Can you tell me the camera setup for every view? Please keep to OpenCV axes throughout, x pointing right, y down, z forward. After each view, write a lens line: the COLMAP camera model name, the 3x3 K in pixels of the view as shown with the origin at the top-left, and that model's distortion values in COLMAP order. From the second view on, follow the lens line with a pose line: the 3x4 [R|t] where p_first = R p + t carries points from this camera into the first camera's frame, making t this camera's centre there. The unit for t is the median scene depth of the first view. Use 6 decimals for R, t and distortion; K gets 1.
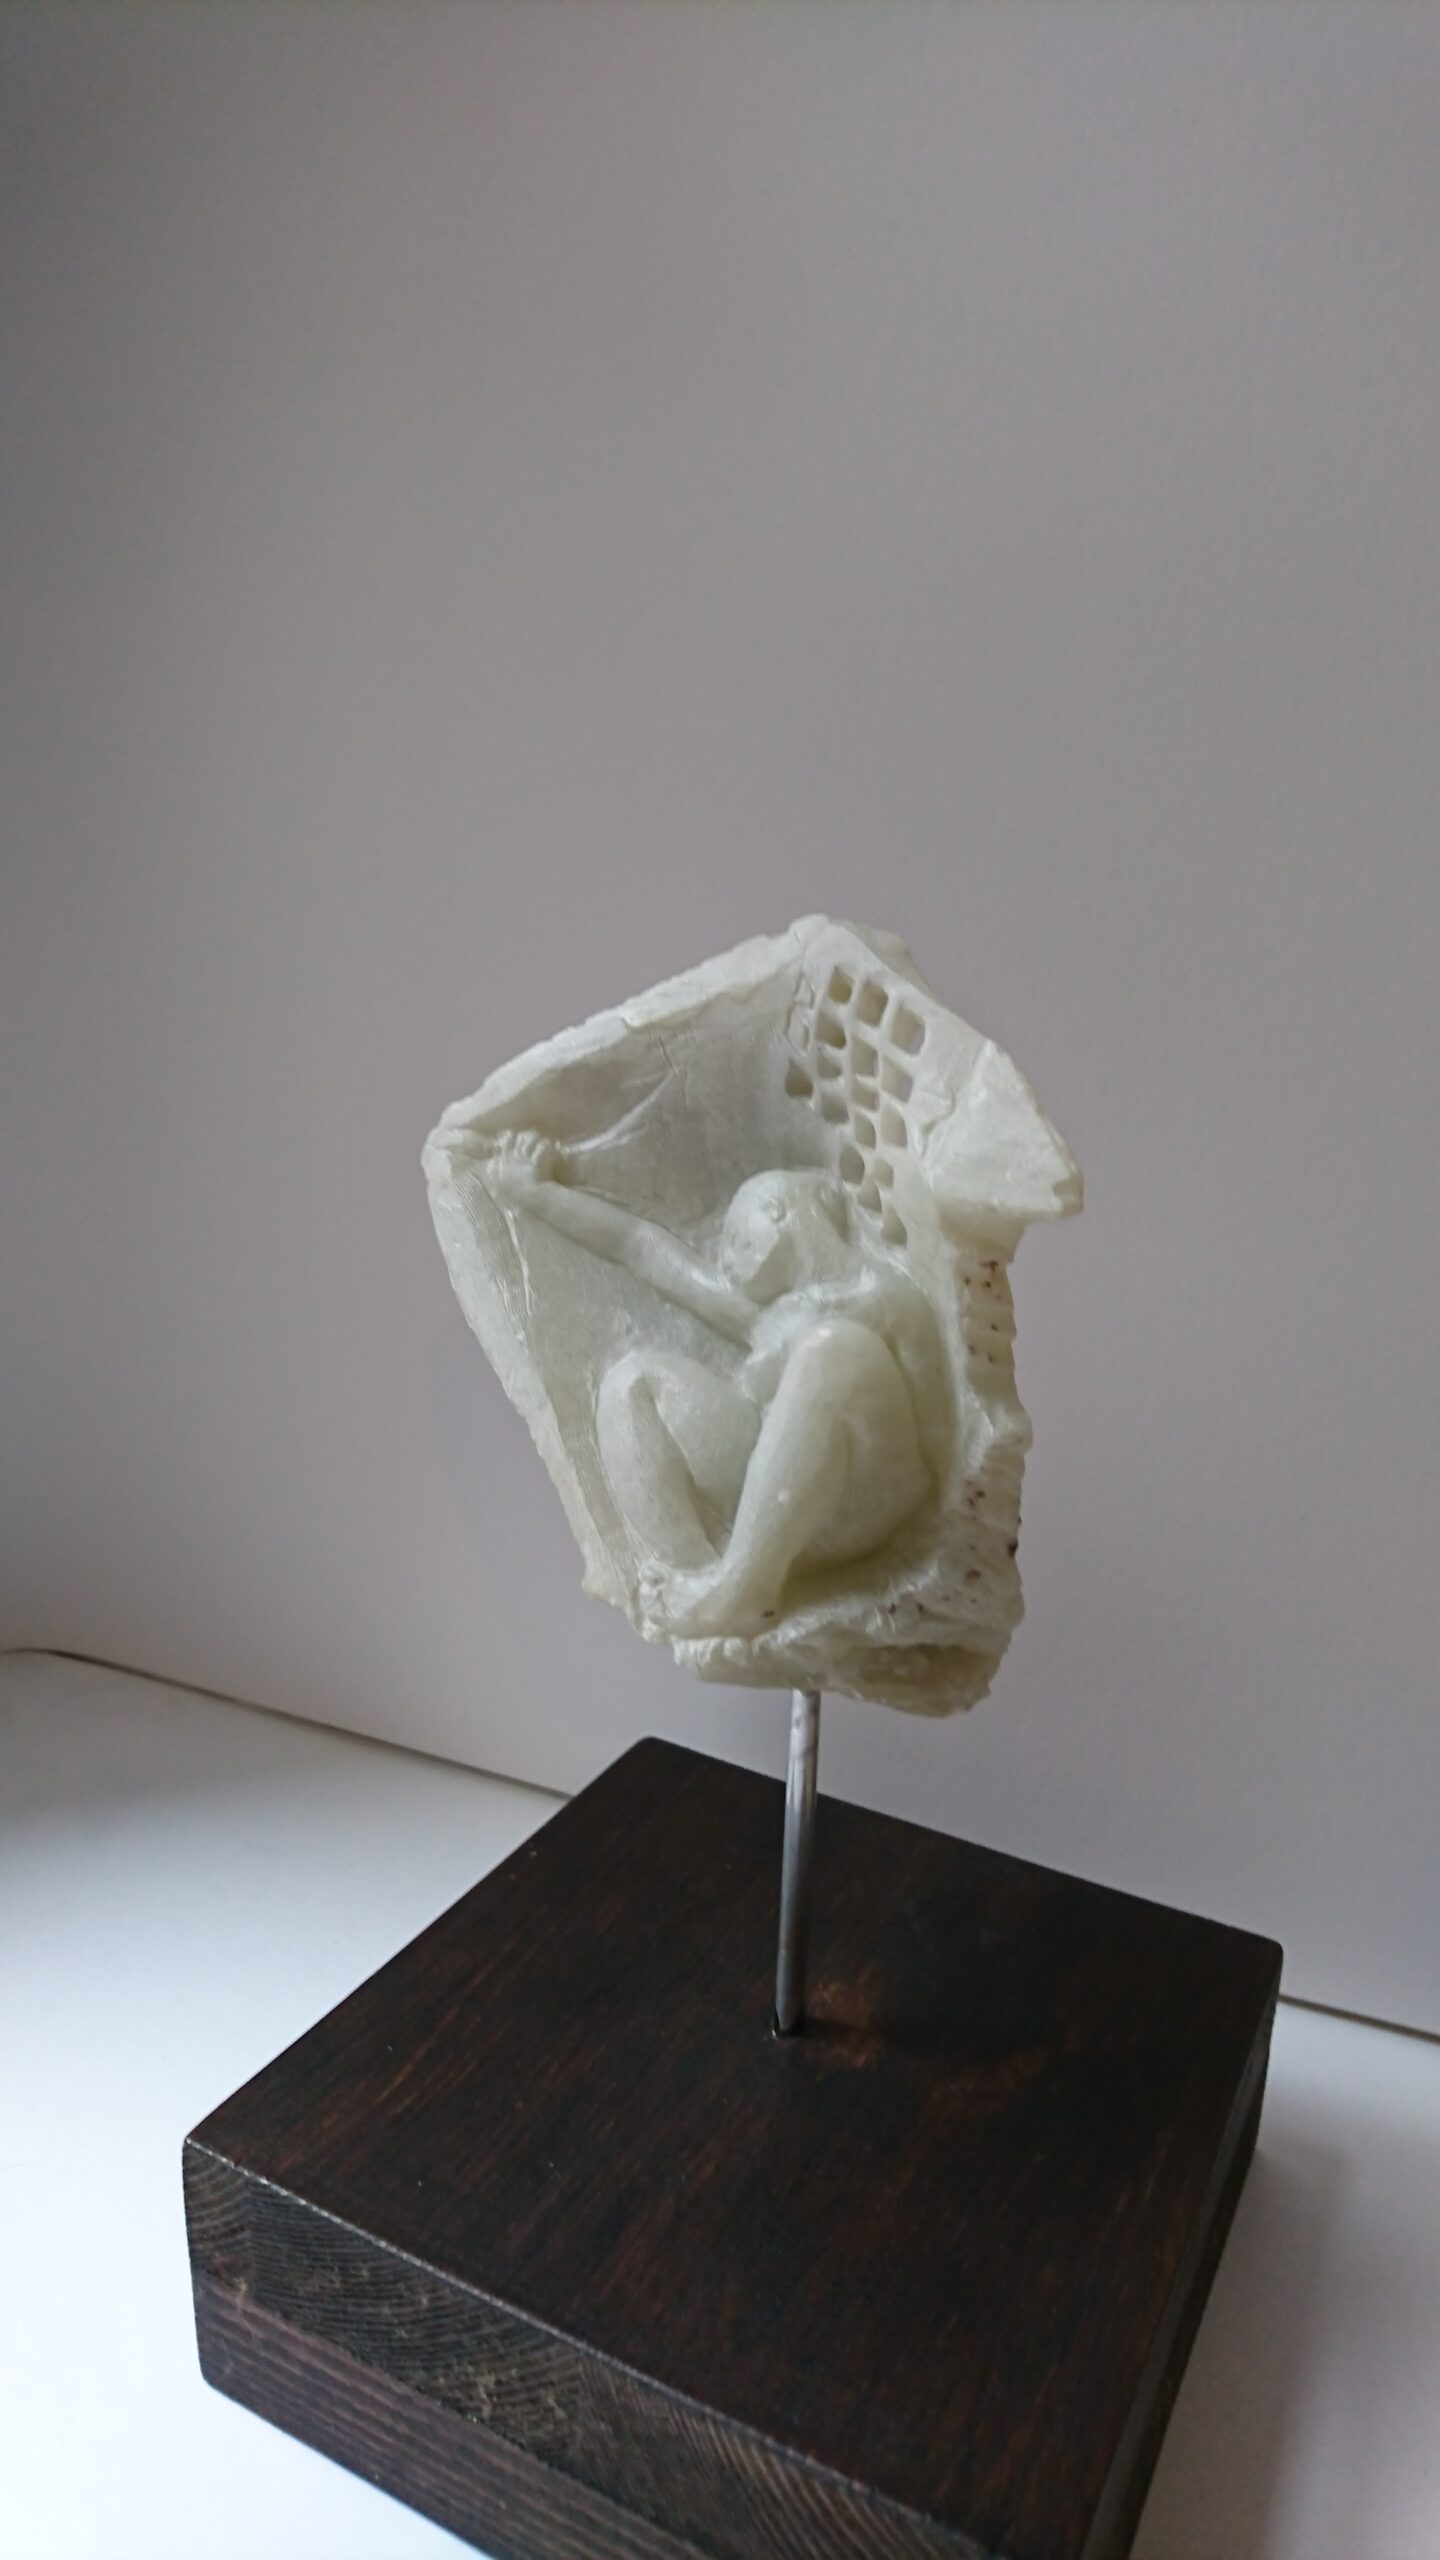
lens RADIAL K [[1675.1, 0, 723.1], [0, 1675.1, 1215.2], [0, 0, 1]] dist [0.129053, -0.222247]
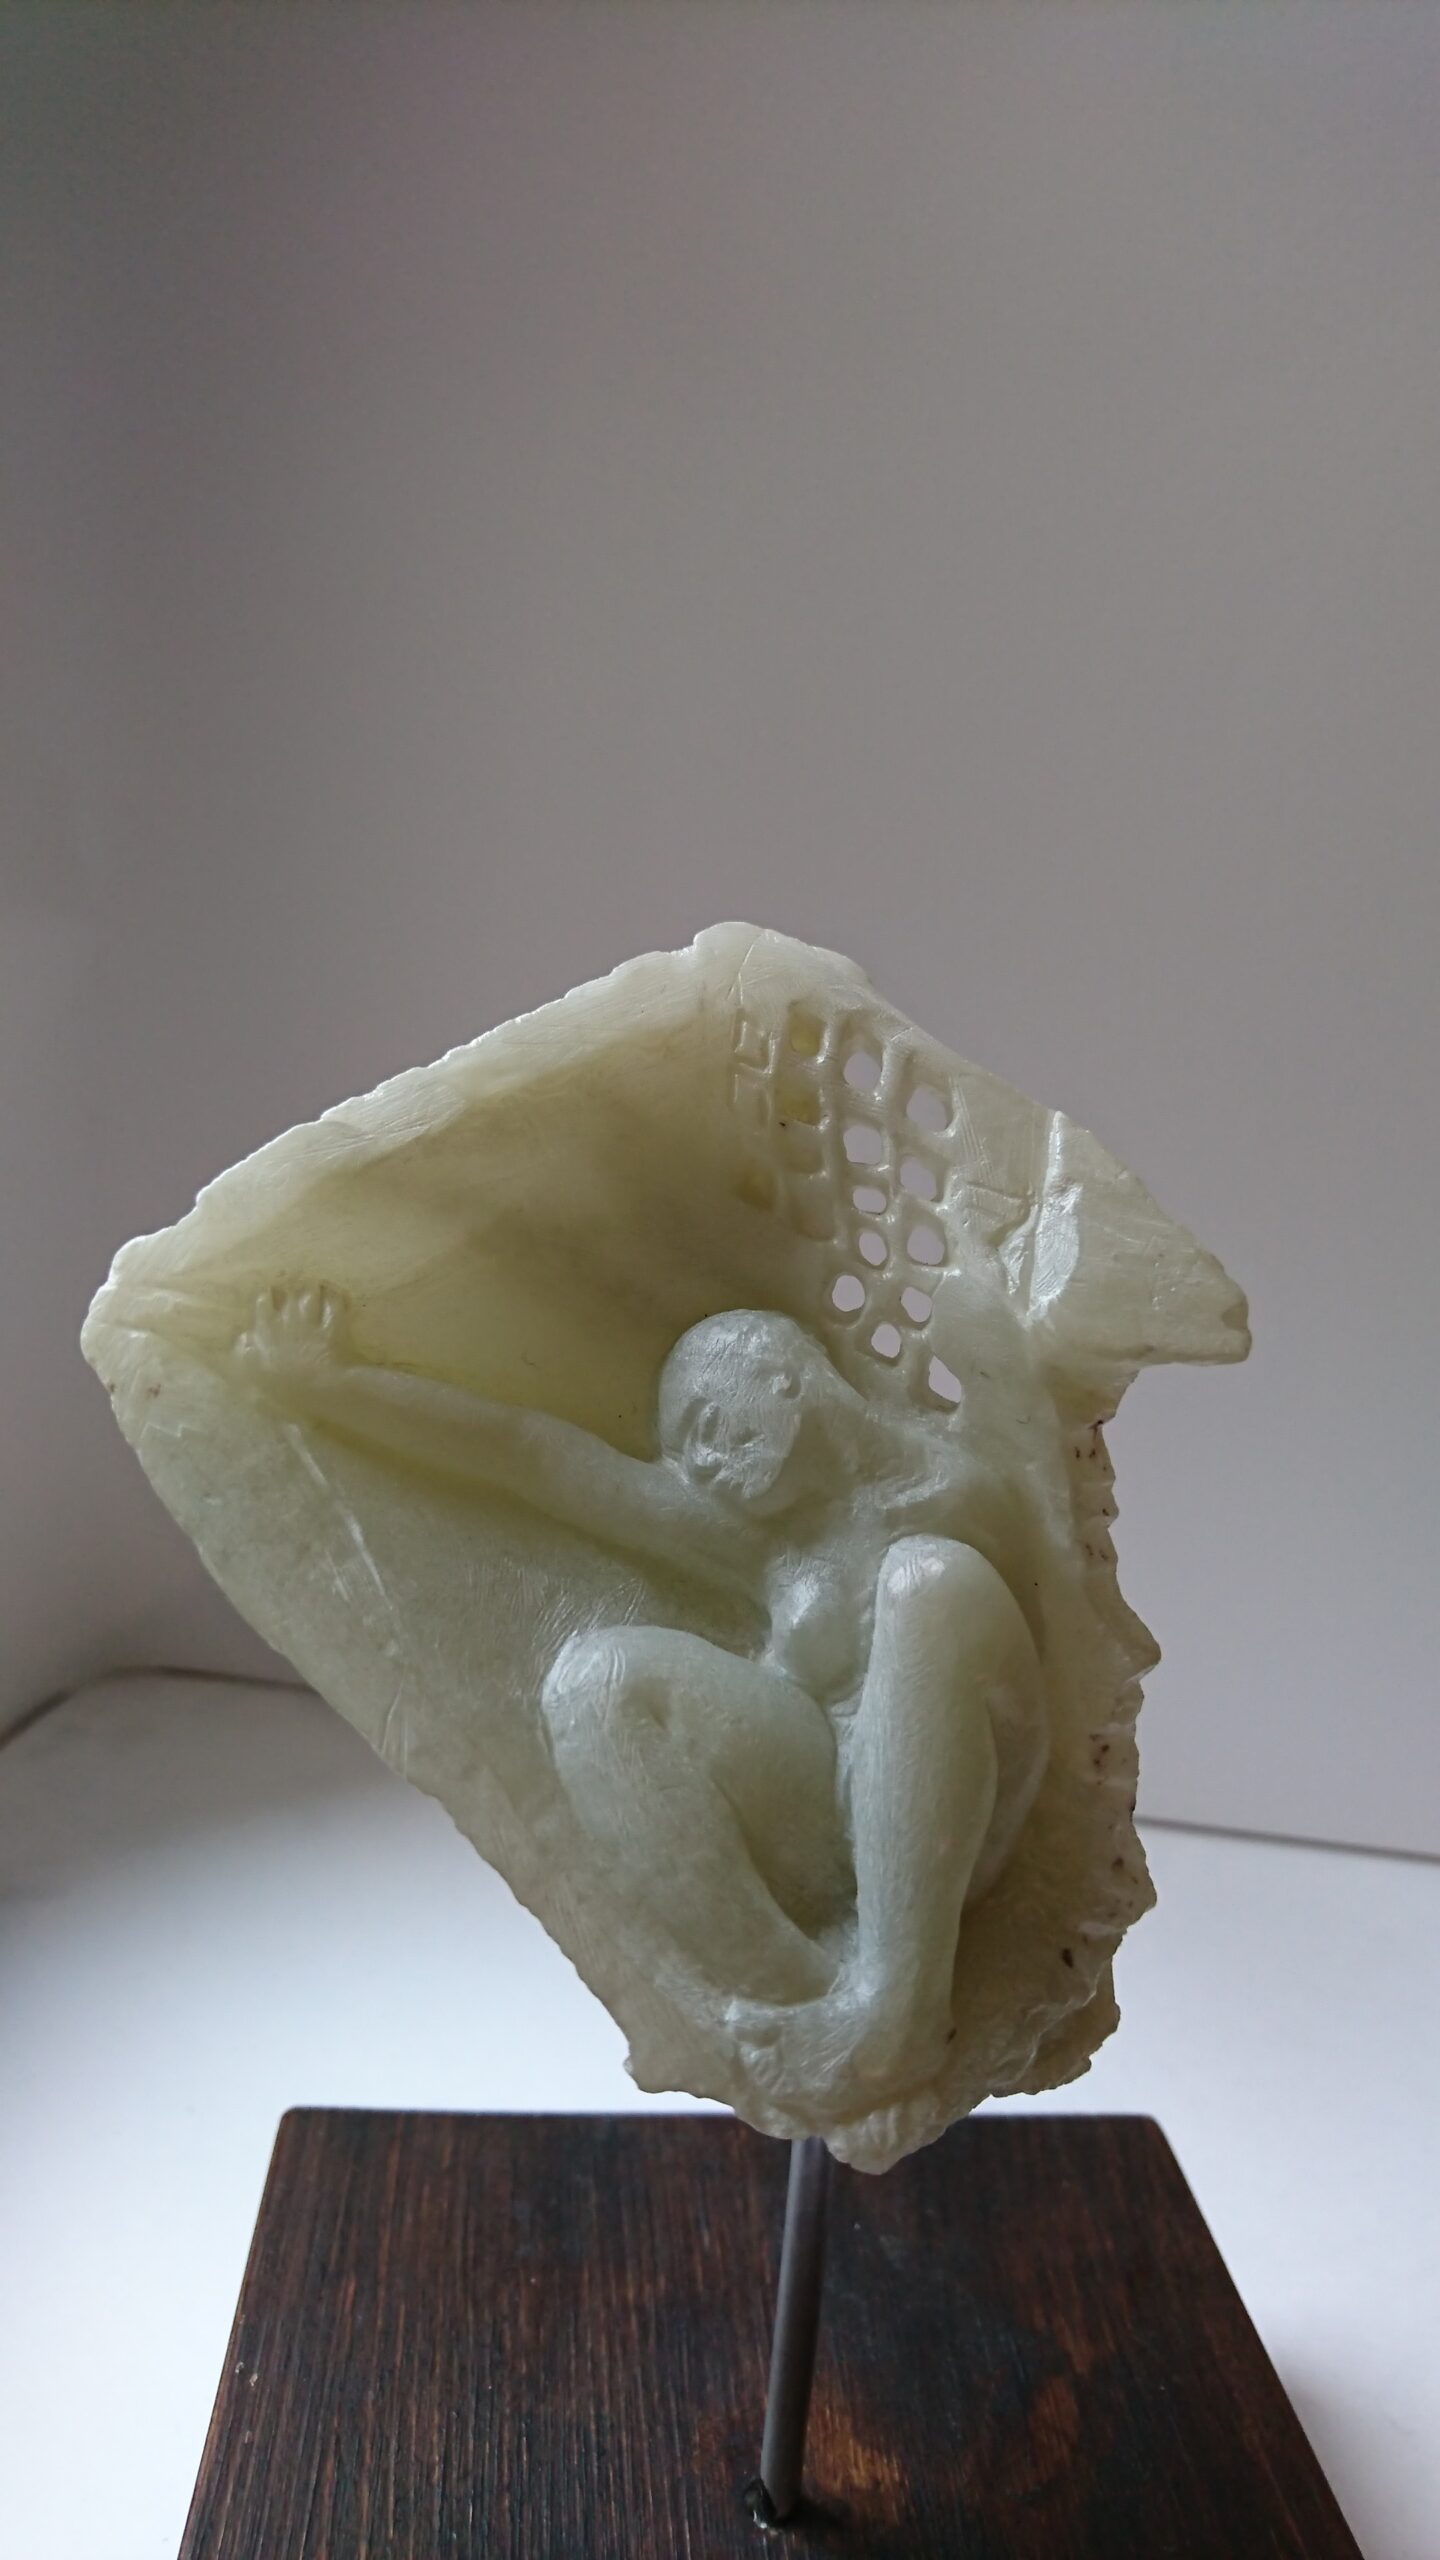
lens RADIAL K [[1675.1, 0, 723.1], [0, 1675.1, 1215.2], [0, 0, 1]] dist [0.129053, -0.222247]
pose [[0.834149, -0.081313, 0.545512, -0.338607], [0.066303, 0.996684, 0.047180, -0.098743], [-0.547539, -0.003186, 0.836774, 0.465163]]
